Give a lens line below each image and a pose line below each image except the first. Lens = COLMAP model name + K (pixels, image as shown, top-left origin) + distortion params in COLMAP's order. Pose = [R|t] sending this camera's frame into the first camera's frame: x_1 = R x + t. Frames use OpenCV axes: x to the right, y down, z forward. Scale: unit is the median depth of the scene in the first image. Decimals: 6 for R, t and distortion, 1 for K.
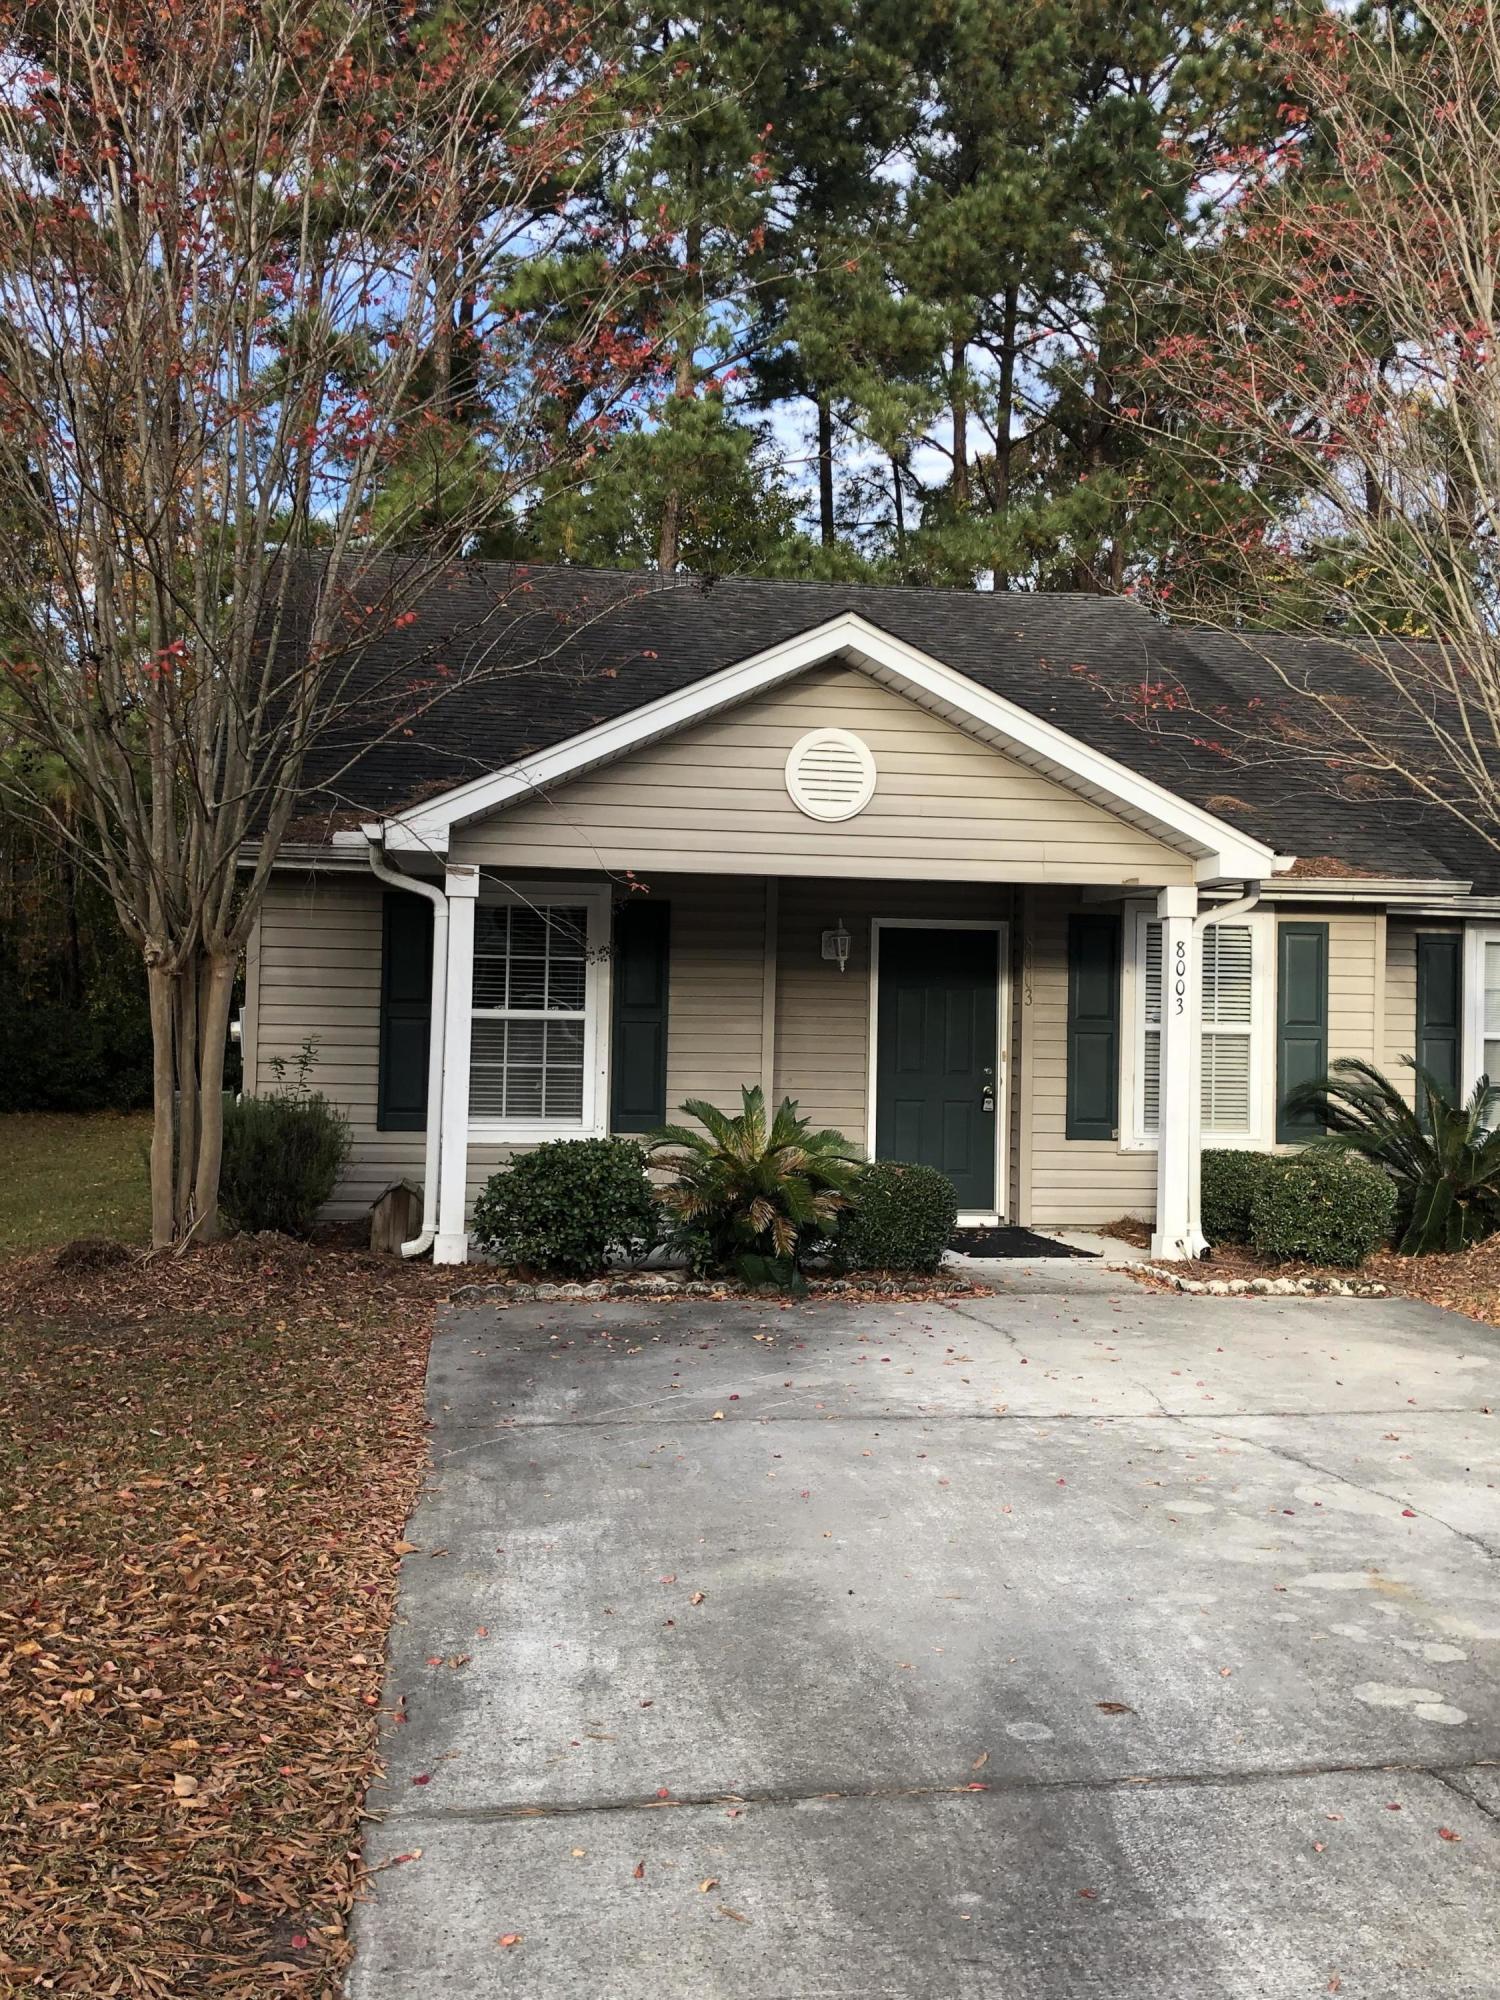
lens RADIAL K [[2204.2, 0, 744.7], [0, 2204.2, 995.4], [0, 0, 1]] dist [-0.005039, 0.004177]
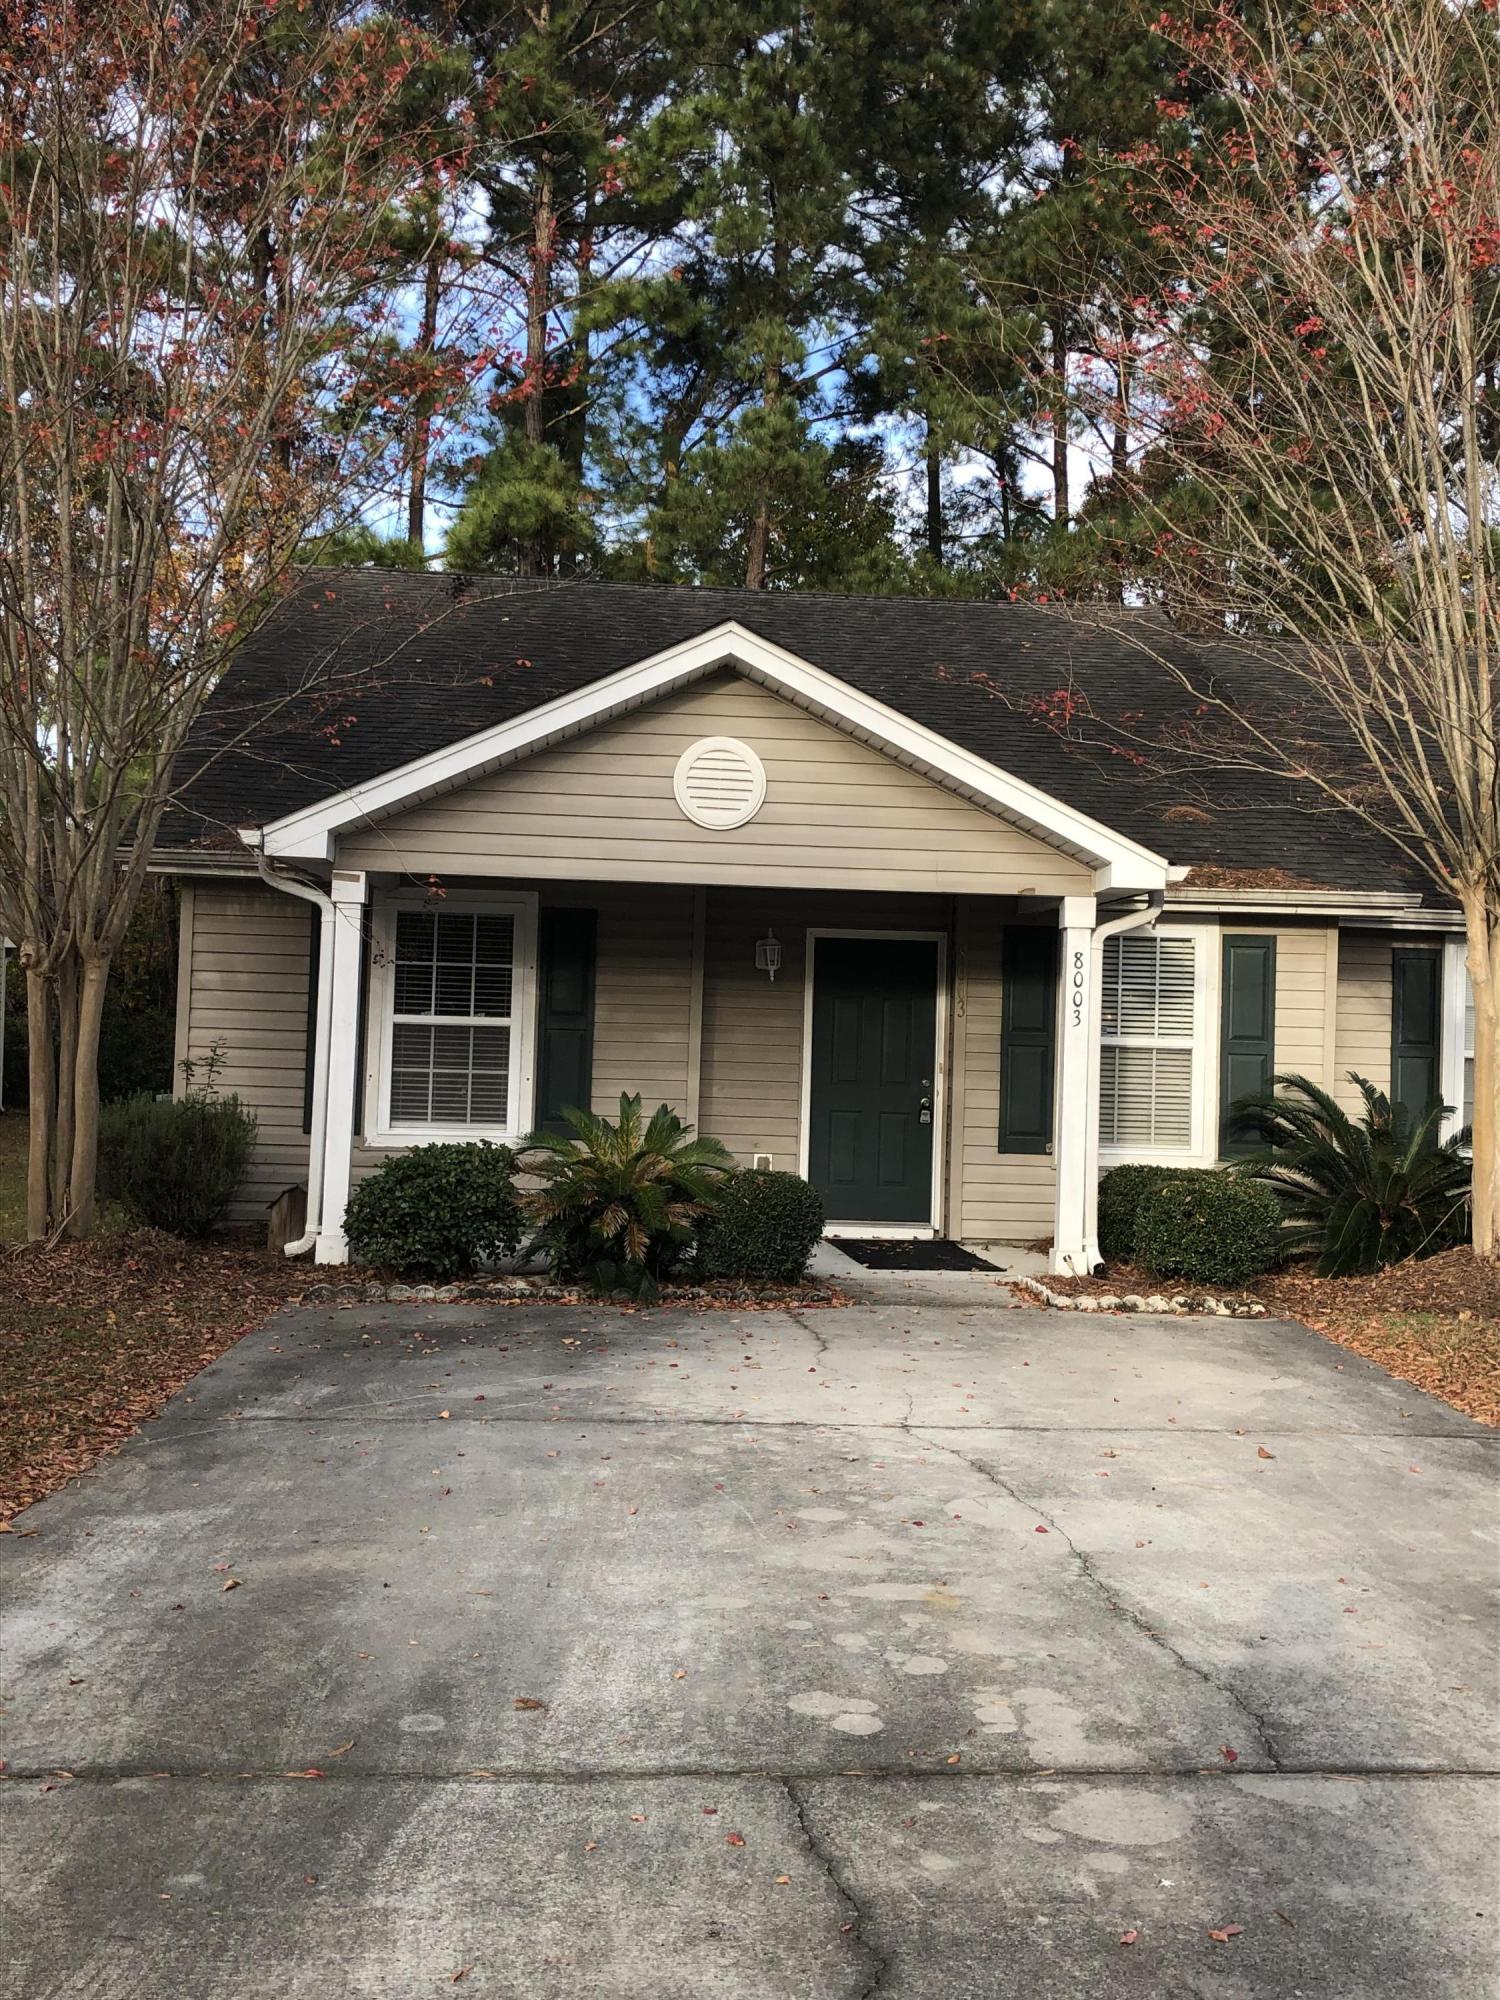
lens RADIAL K [[2204.2, 0, 744.7], [0, 2204.2, 995.4], [0, 0, 1]] dist [-0.005039, 0.004177]
pose [[0.995191, 0.008873, -0.097547, 0.146376], [-0.009640, 0.999926, -0.007393, 0.003501], [0.097475, 0.008298, 0.995203, 0.005562]]
